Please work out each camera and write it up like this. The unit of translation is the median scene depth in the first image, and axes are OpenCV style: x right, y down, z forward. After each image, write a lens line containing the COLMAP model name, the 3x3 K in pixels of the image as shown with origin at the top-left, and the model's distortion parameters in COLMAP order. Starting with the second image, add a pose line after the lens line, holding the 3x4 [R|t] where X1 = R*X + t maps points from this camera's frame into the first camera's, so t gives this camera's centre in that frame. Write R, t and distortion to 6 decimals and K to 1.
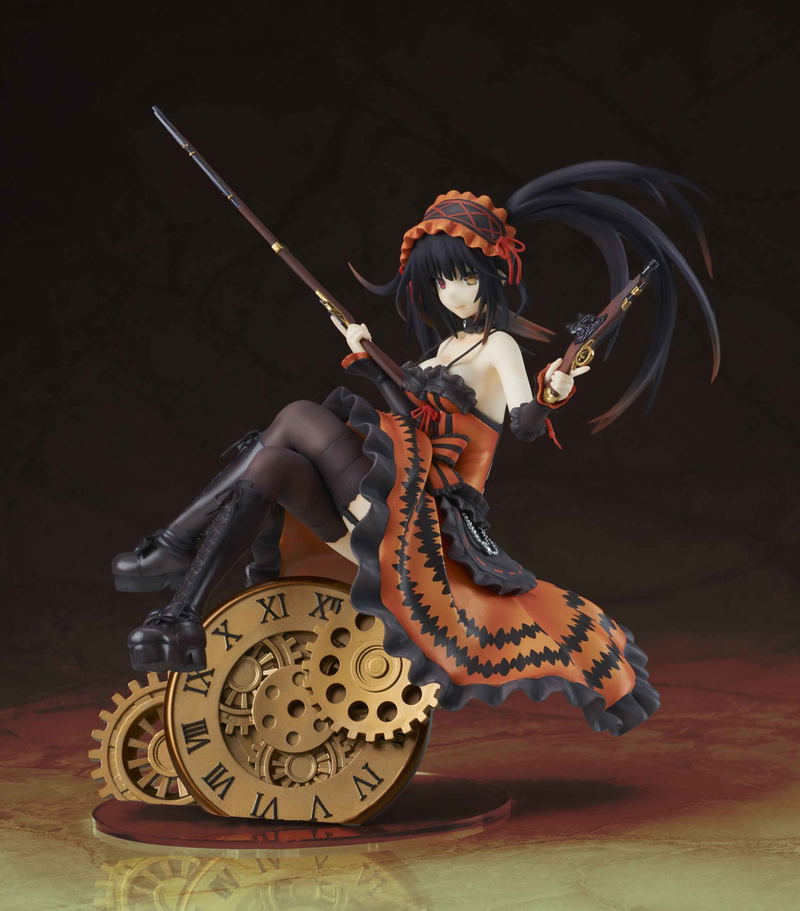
lens RADIAL K [[3075.0, 0, 400.0], [0, 3075.0, 455.5], [0, 0, 1]] dist [0.259531, 0.403475]
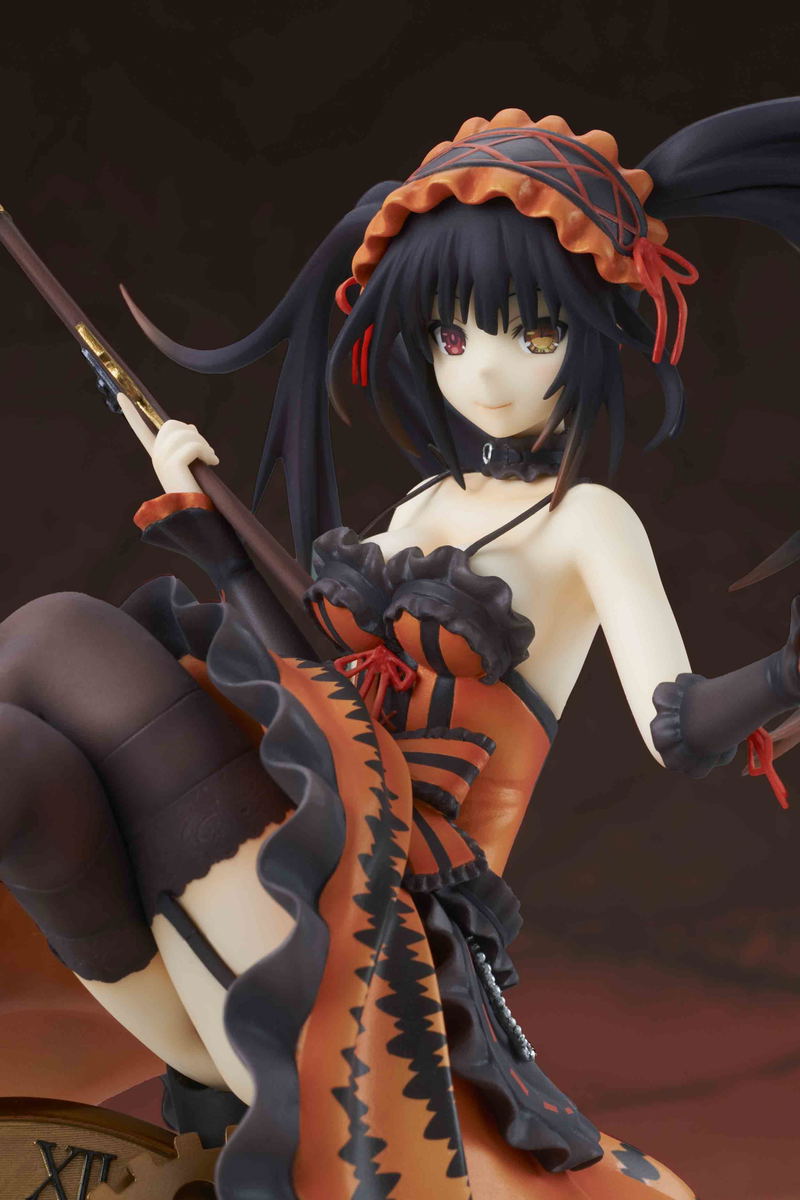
lens RADIAL K [[3343.3, 0, 400.0], [0, 3343.3, 600.0], [0, 0, 1]] dist [-0.036970, -0.590371]
pose [[0.964970, 0.130518, 0.227593, -0.085177], [-0.119642, 0.990941, -0.061006, 0.002777], [-0.233494, 0.031639, 0.971843, 0.601825]]
